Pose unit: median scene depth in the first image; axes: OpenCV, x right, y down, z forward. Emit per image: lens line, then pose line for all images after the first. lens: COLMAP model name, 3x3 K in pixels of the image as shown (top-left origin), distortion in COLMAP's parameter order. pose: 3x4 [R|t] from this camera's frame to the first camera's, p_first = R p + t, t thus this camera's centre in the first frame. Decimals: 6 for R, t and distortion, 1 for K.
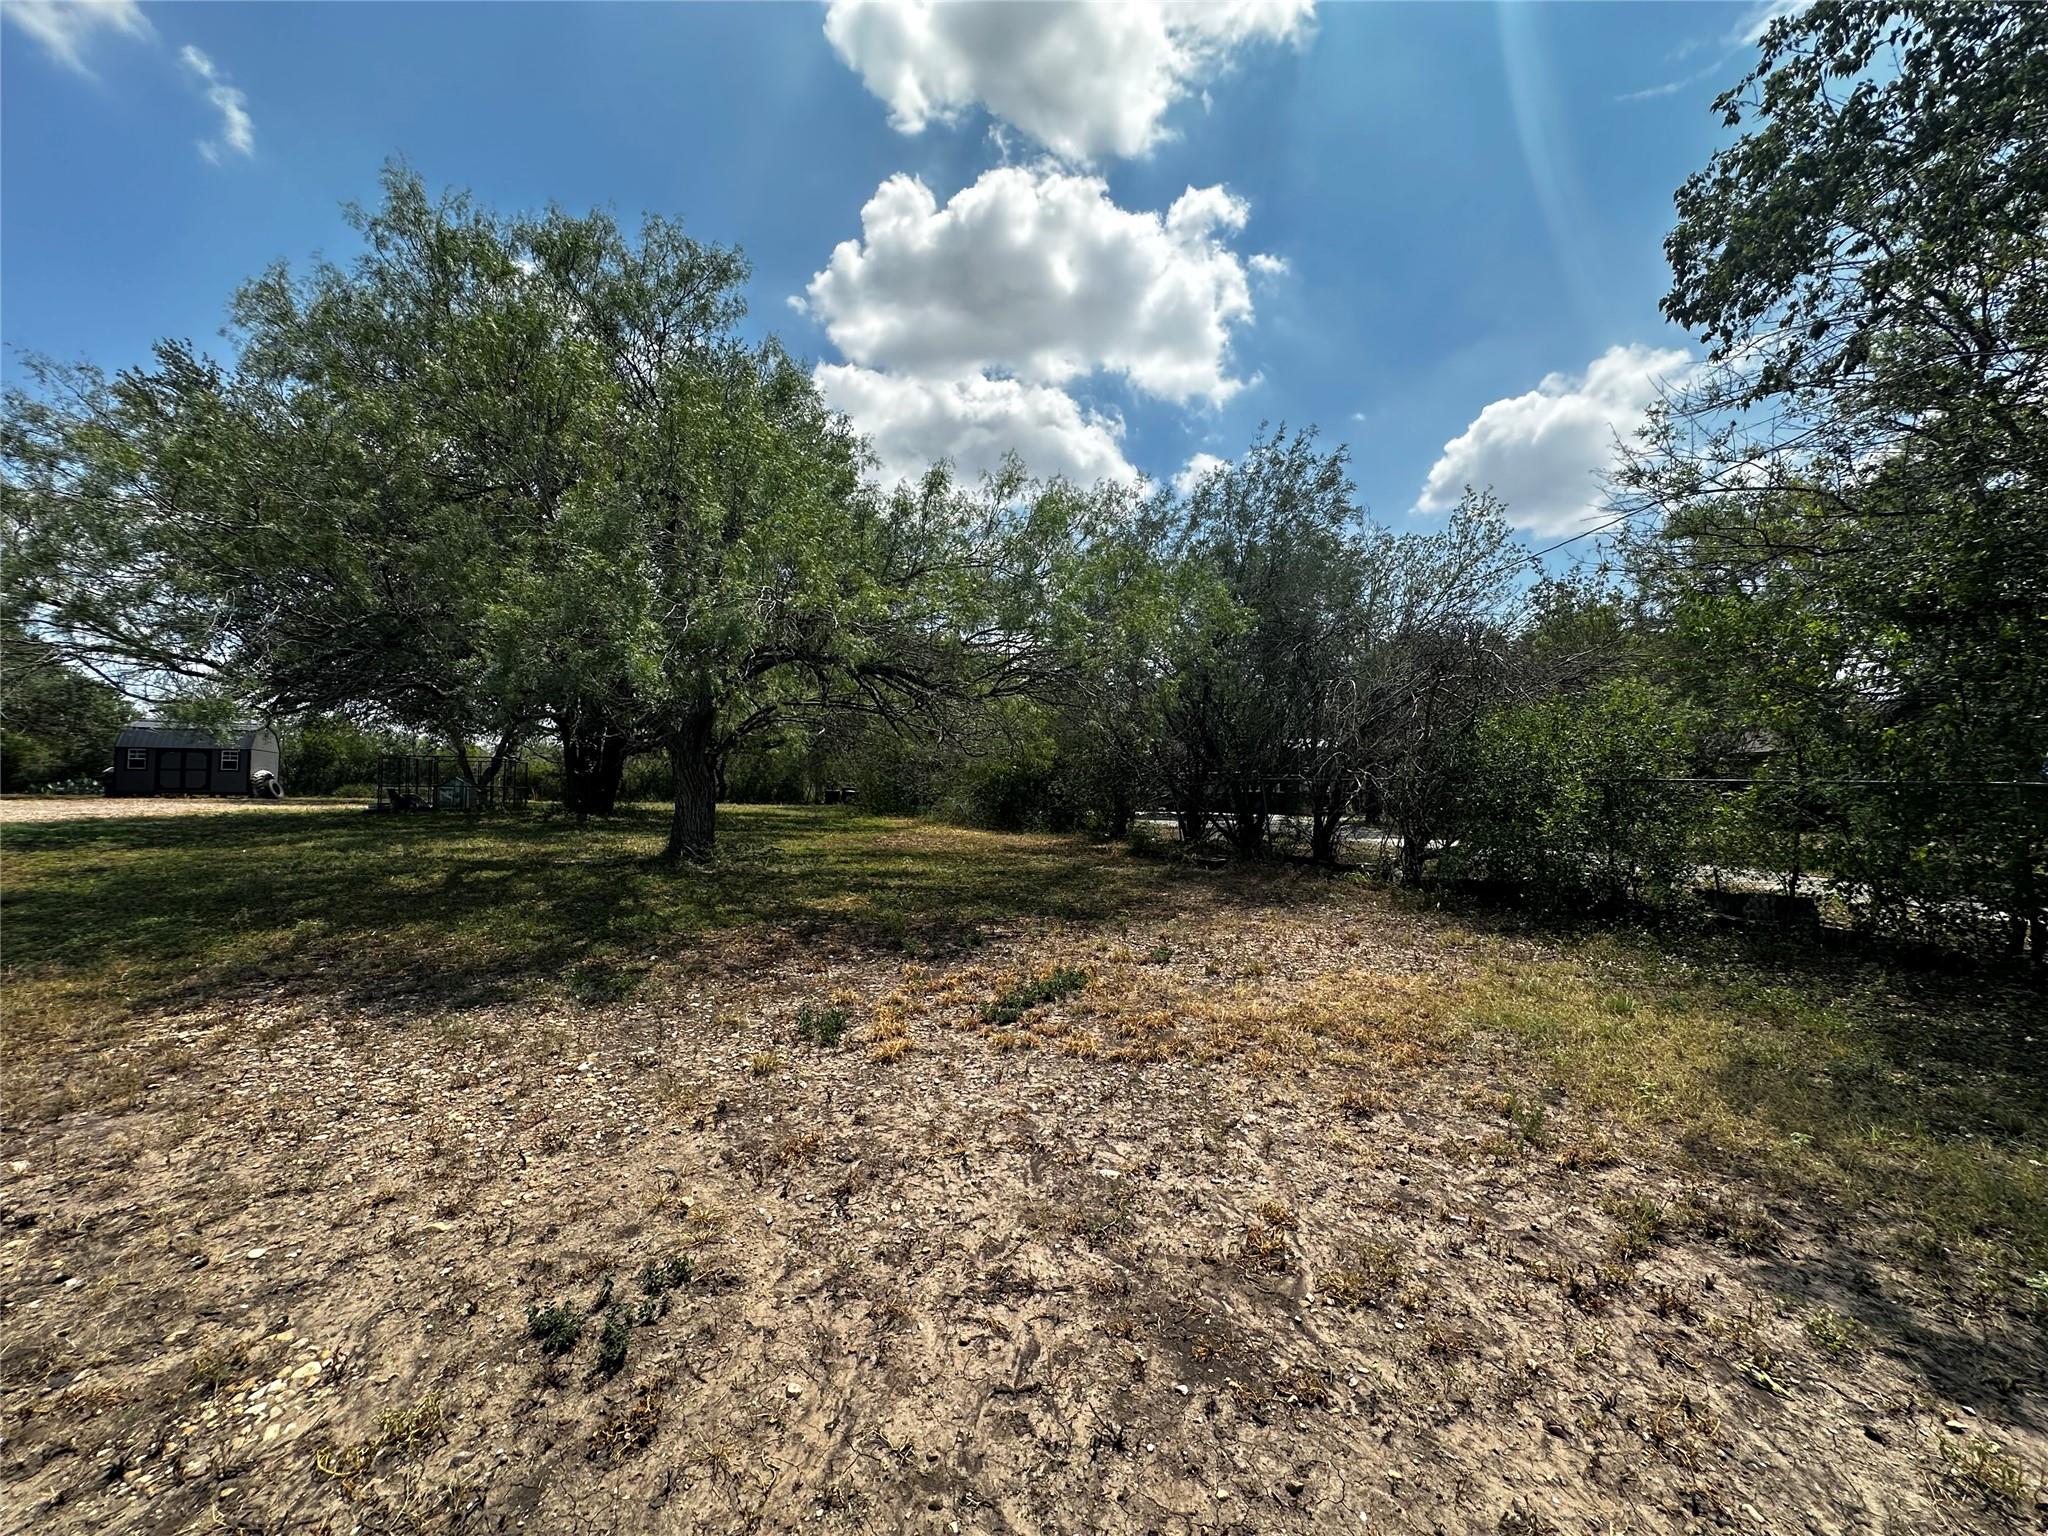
lens RADIAL K [[816.6, 0, 1022.5], [0, 816.6, 765.0], [0, 0, 1]] dist [-0.005907, 0.001704]
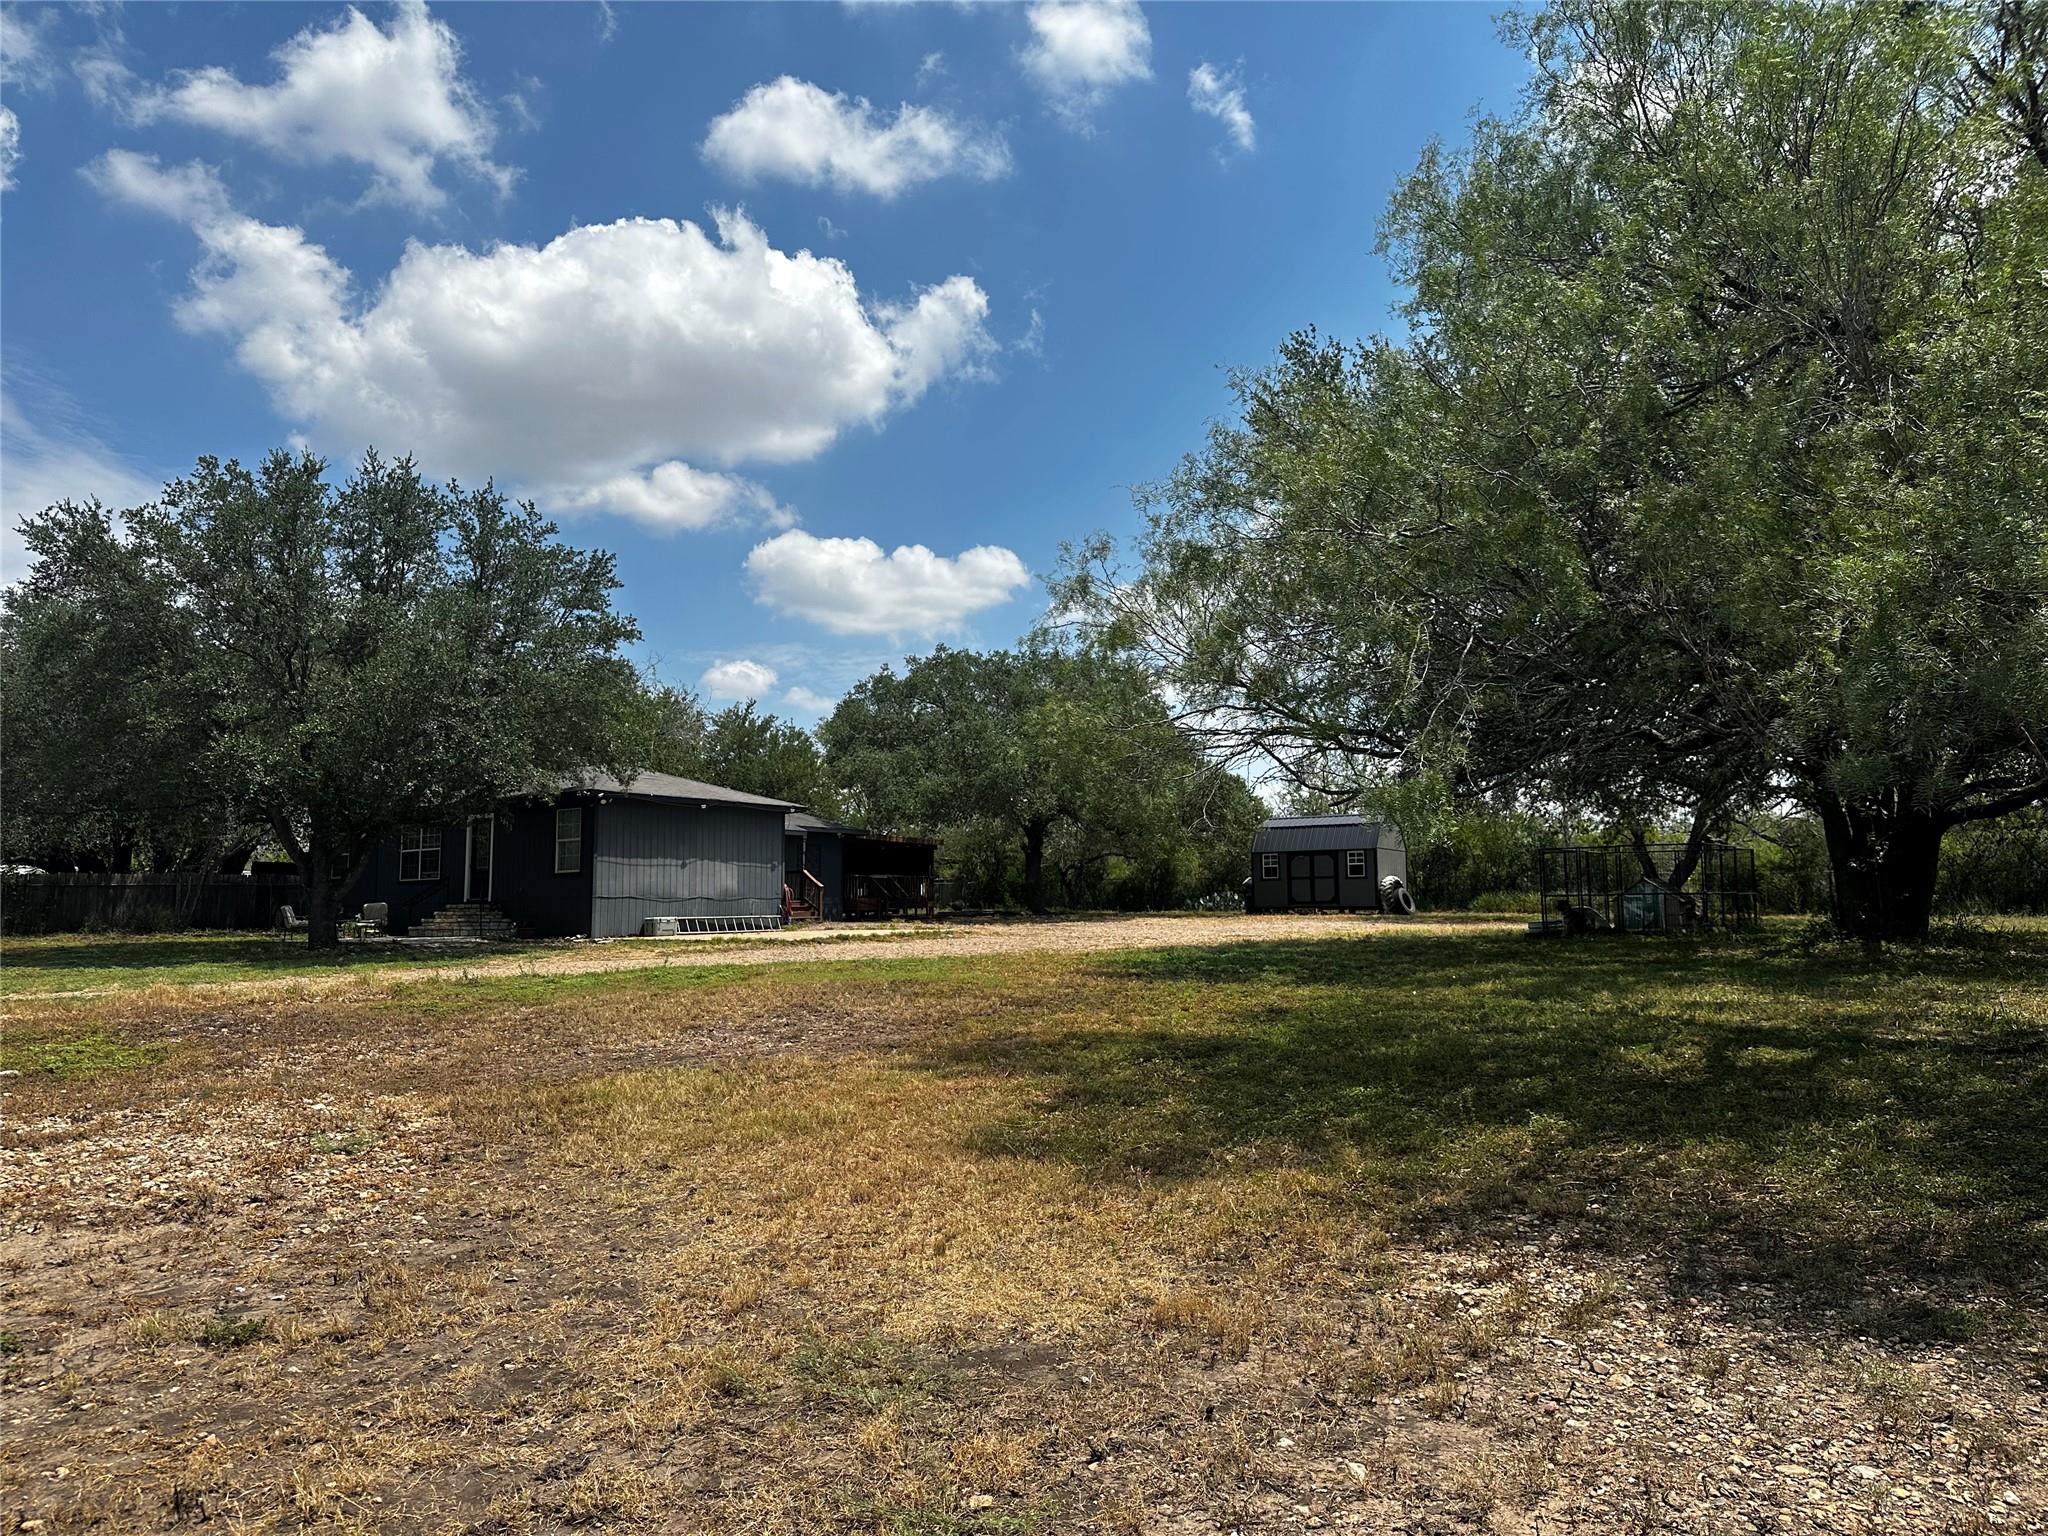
lens RADIAL K [[1417.8, 0, 1024.0], [0, 1417.8, 768.0], [0, 0, 1]] dist [0.124142, -0.204303]
pose [[0.548757, -0.094358, -0.830640, -0.169194], [0.048323, 0.995529, -0.081165, -0.010426], [0.834584, 0.004401, 0.550863, 0.043223]]
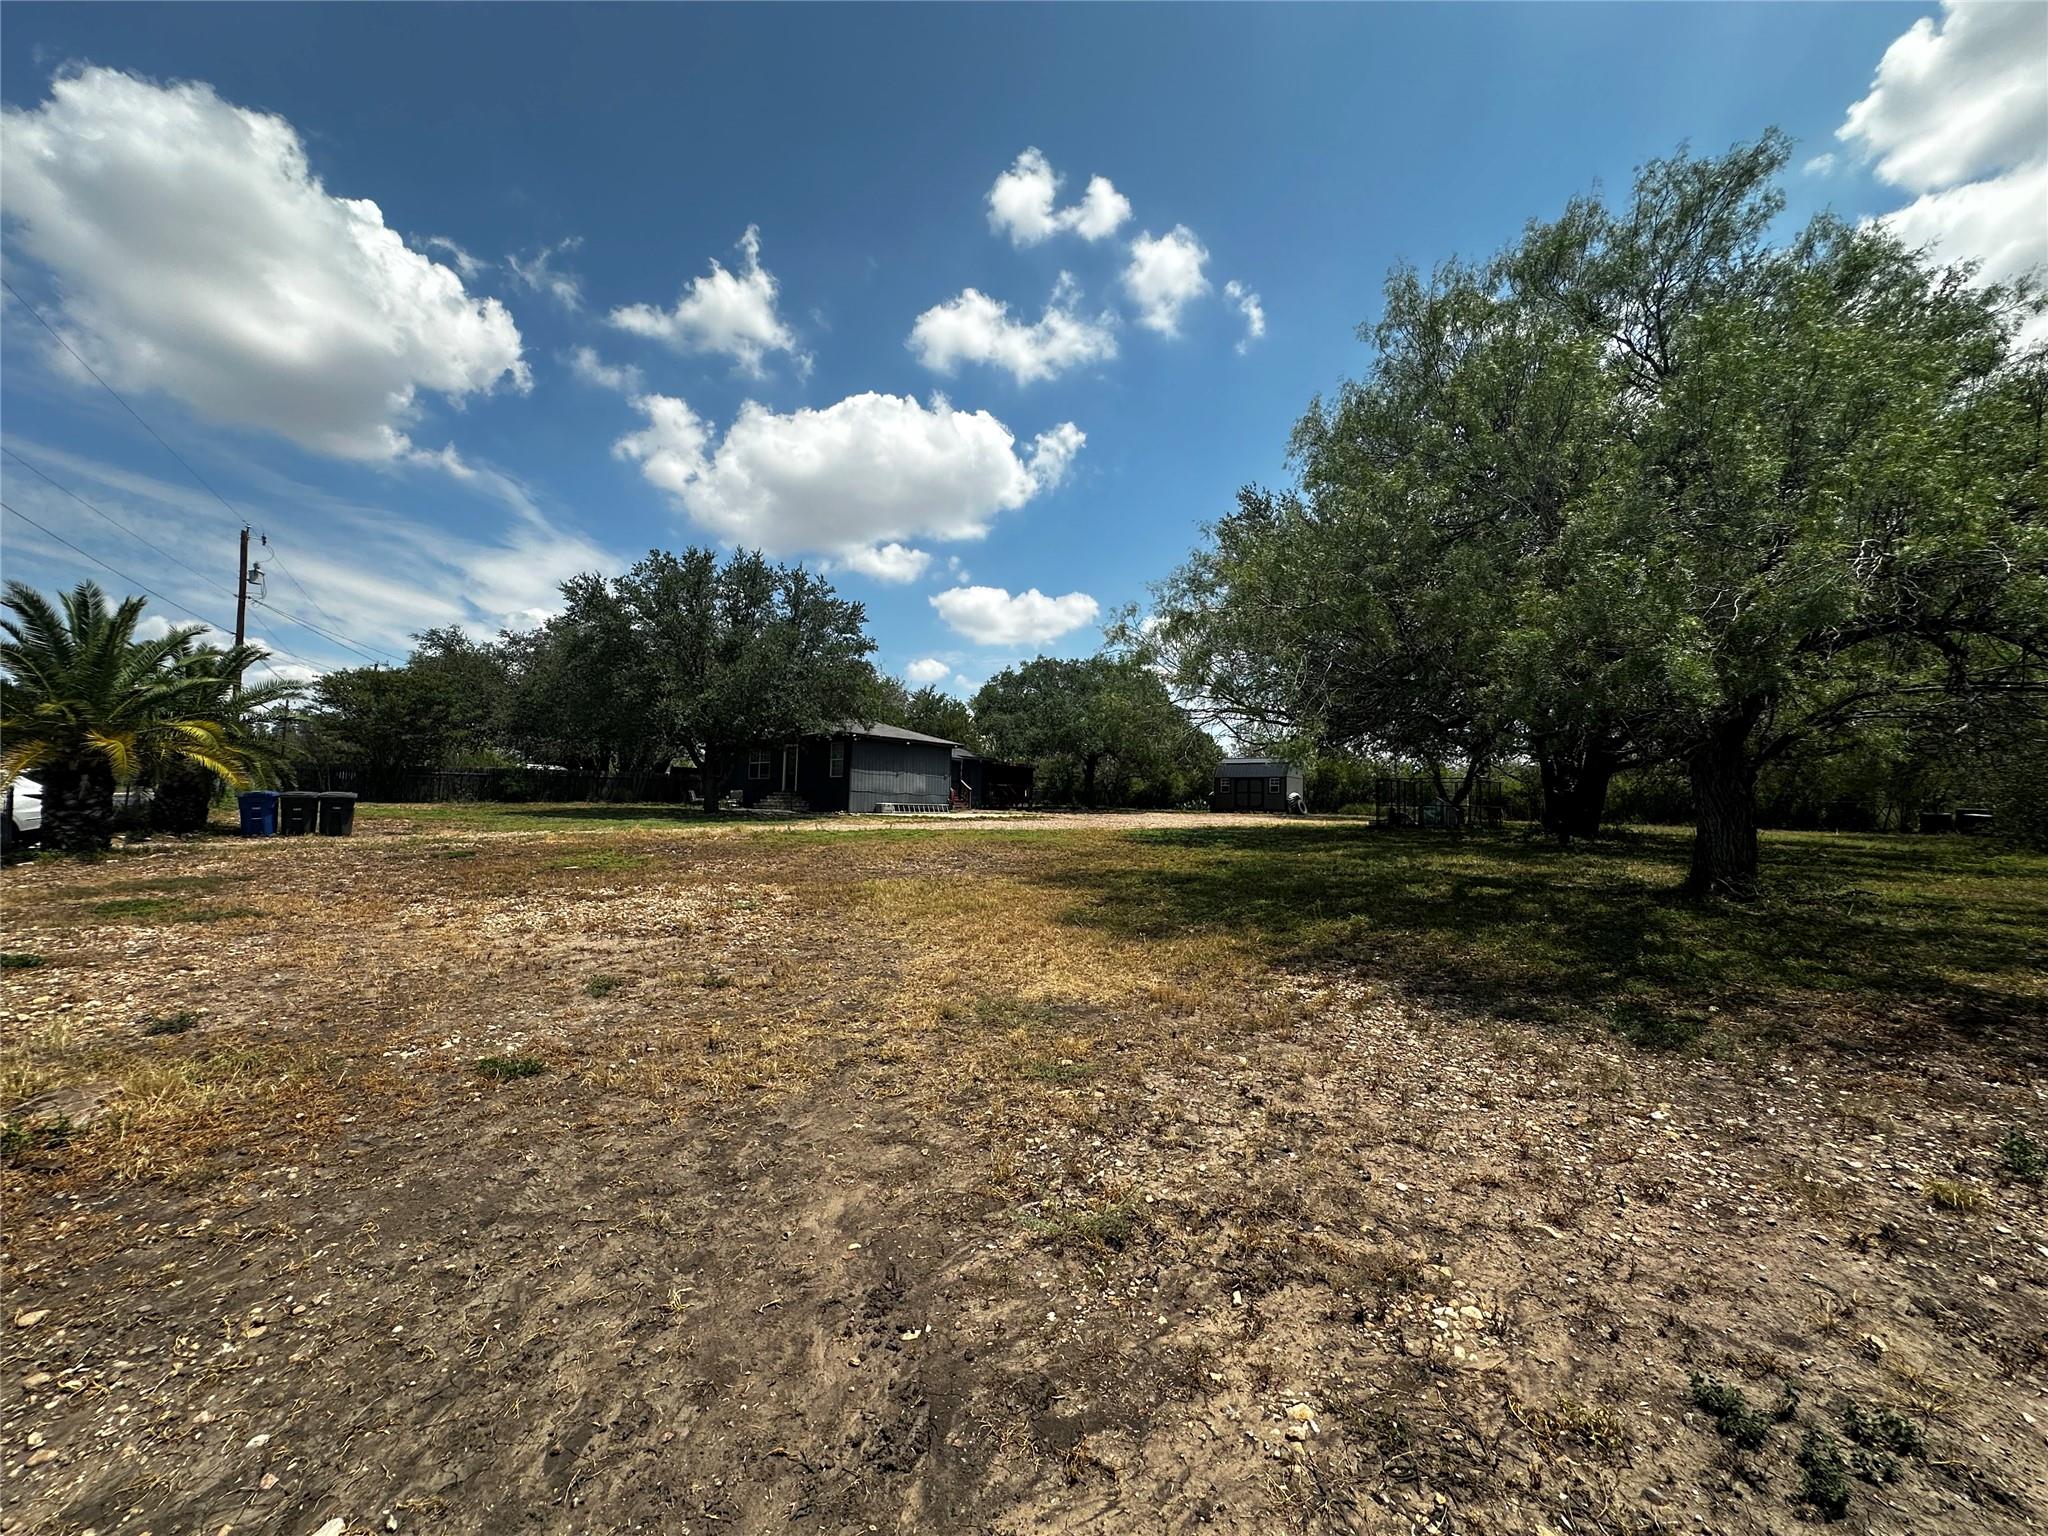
lens RADIAL K [[816.9, 0, 1022.4], [0, 816.9, 762.0], [0, 0, 1]] dist [-0.007541, 0.002103]
pose [[0.486344, -0.042856, -0.872716, -0.055294], [0.018607, 0.999078, -0.038692, -0.001210], [0.873569, 0.002579, 0.486693, -0.045569]]
